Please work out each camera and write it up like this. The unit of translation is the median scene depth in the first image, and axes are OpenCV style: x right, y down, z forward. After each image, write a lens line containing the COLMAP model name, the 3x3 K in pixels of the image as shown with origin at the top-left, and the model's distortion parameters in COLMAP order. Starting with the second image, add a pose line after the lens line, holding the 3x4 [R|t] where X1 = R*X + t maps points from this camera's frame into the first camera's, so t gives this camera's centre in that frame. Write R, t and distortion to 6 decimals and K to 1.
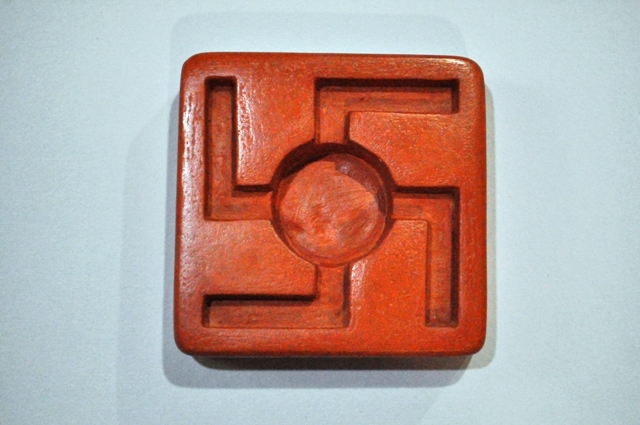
lens RADIAL K [[1566.0, 0, 319.7], [0, 1566.0, 212.5], [0, 0, 1]] dist [-0.045460, 0.000000]
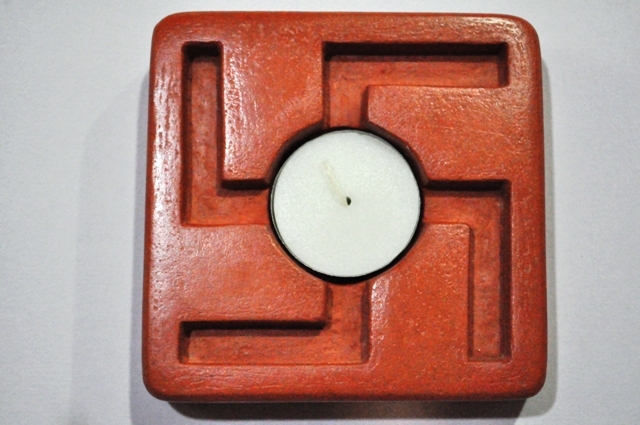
lens RADIAL K [[1566.0, 0, 321.3], [0, 1566.0, 211.2], [0, 0, 1]] dist [-0.045460, 0.000000]
pose [[0.999854, -0.007319, -0.015450, 0.007606], [0.006764, 0.999341, -0.035673, 0.025804], [0.015701, 0.035563, 0.999244, 0.224179]]
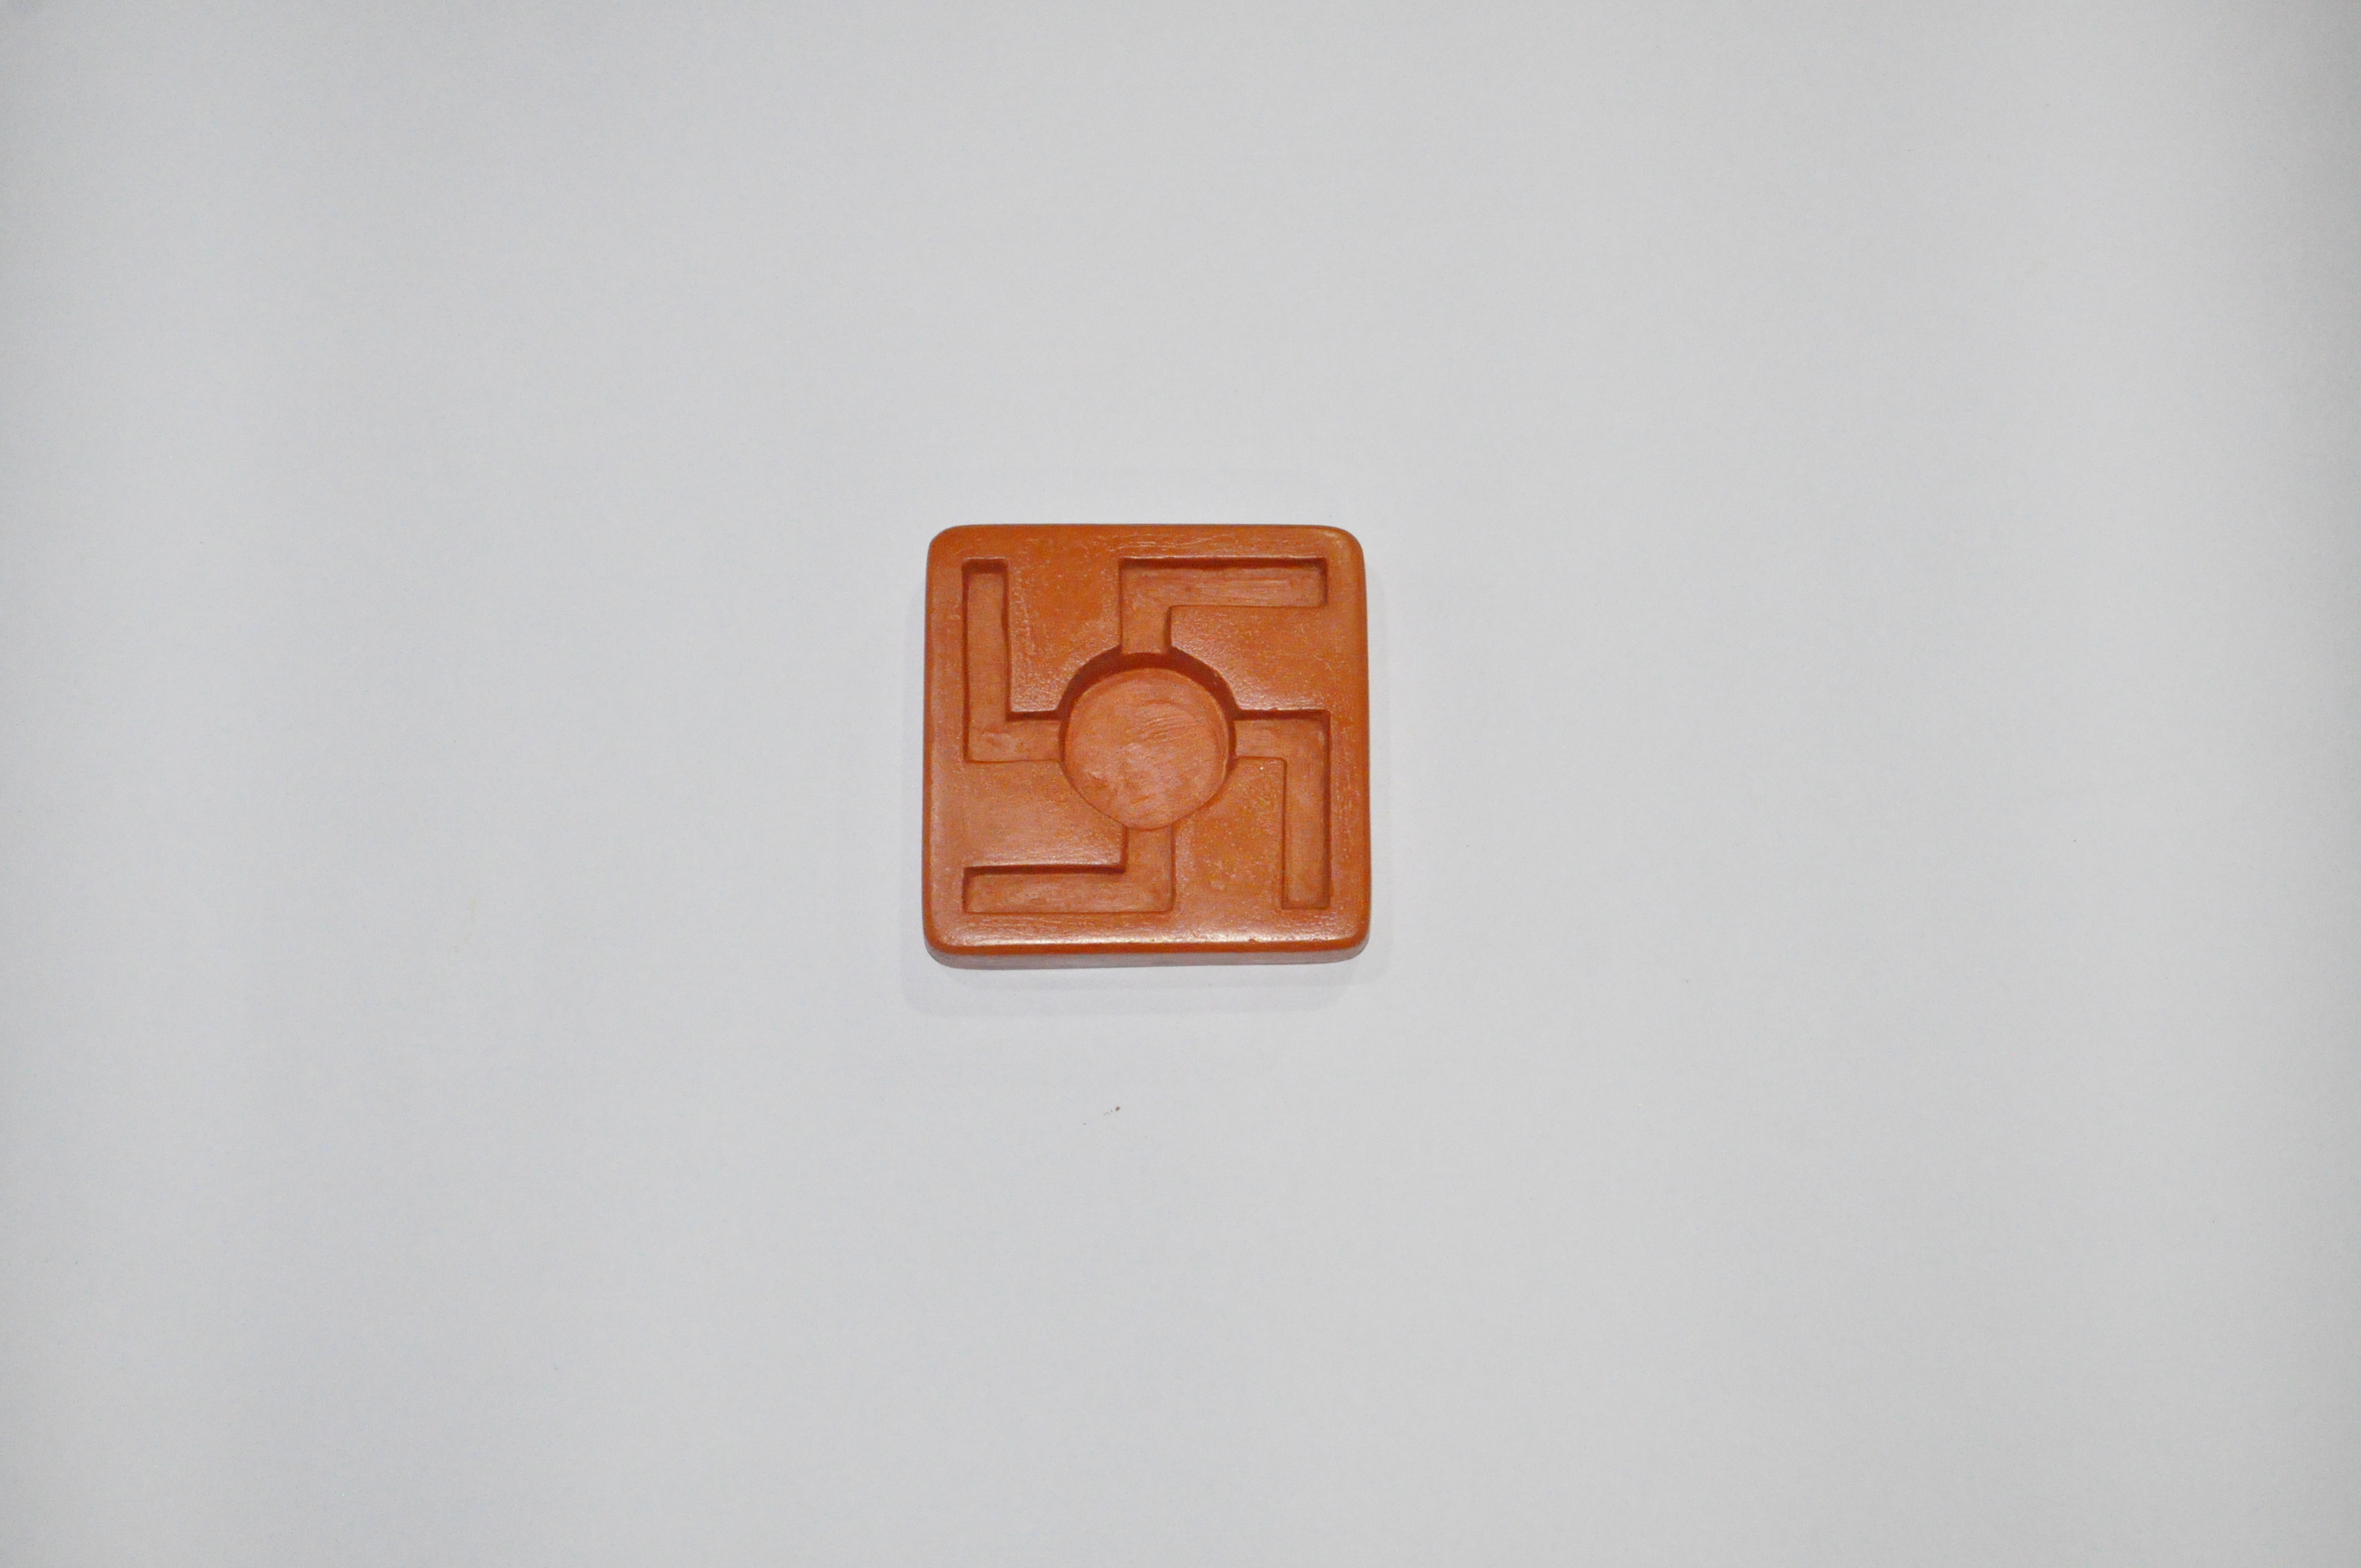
lens RADIAL K [[5776.8, 0, 1178.0], [0, 5776.8, 785.4], [0, 0, 1]] dist [-0.045460, 0.000000]
pose [[0.999832, -0.015860, -0.009168, 0.044652], [0.014781, 0.994080, -0.107637, 0.290548], [0.010821, 0.107483, 0.994148, -1.539616]]
